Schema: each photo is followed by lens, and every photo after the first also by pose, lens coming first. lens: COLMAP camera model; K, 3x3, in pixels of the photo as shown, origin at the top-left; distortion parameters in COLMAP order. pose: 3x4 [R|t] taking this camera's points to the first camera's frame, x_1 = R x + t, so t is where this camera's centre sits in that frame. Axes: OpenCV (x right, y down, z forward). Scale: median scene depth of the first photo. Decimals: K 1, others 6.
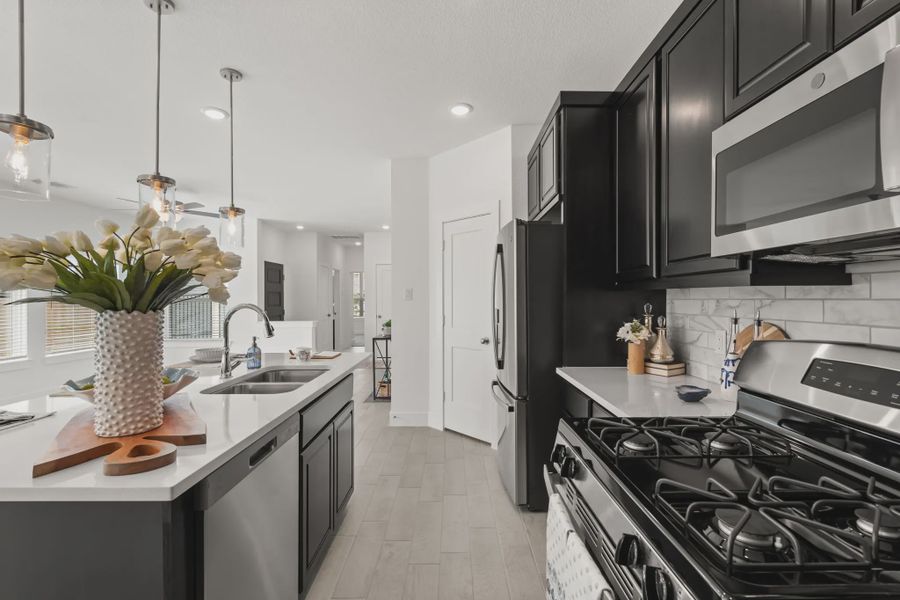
lens RADIAL K [[398.4, 0, 450.0], [0, 398.4, 300.0], [0, 0, 1]] dist [0.001034, 0.000105]
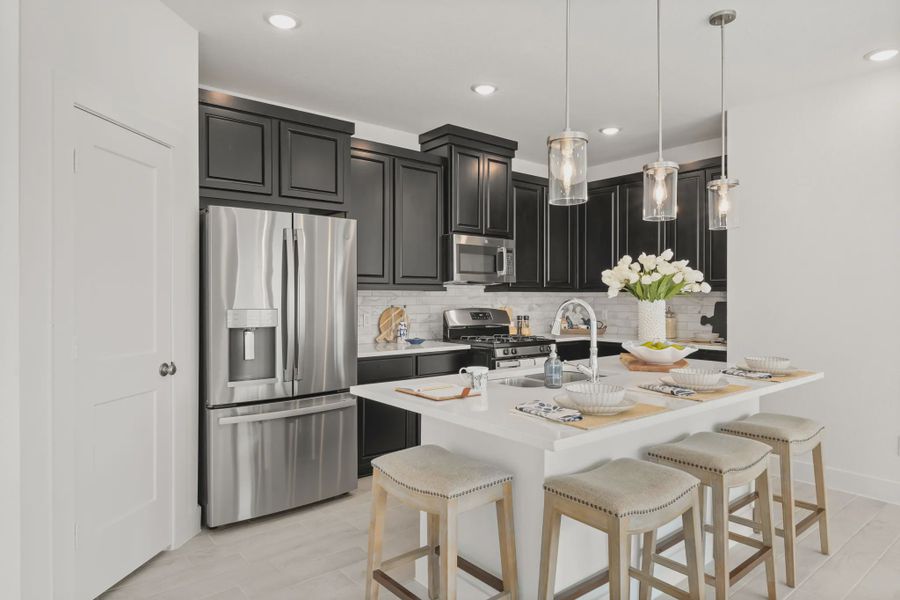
lens RADIAL K [[539.6, 0, 450.0], [0, 539.6, 300.0], [0, 0, 1]] dist [-0.000273, 0.000151]
pose [[-0.638646, -0.007133, 0.769468, -1.709578], [-0.001866, 0.999968, 0.007721, -0.004217], [-0.769498, 0.003495, -0.638639, 2.671521]]
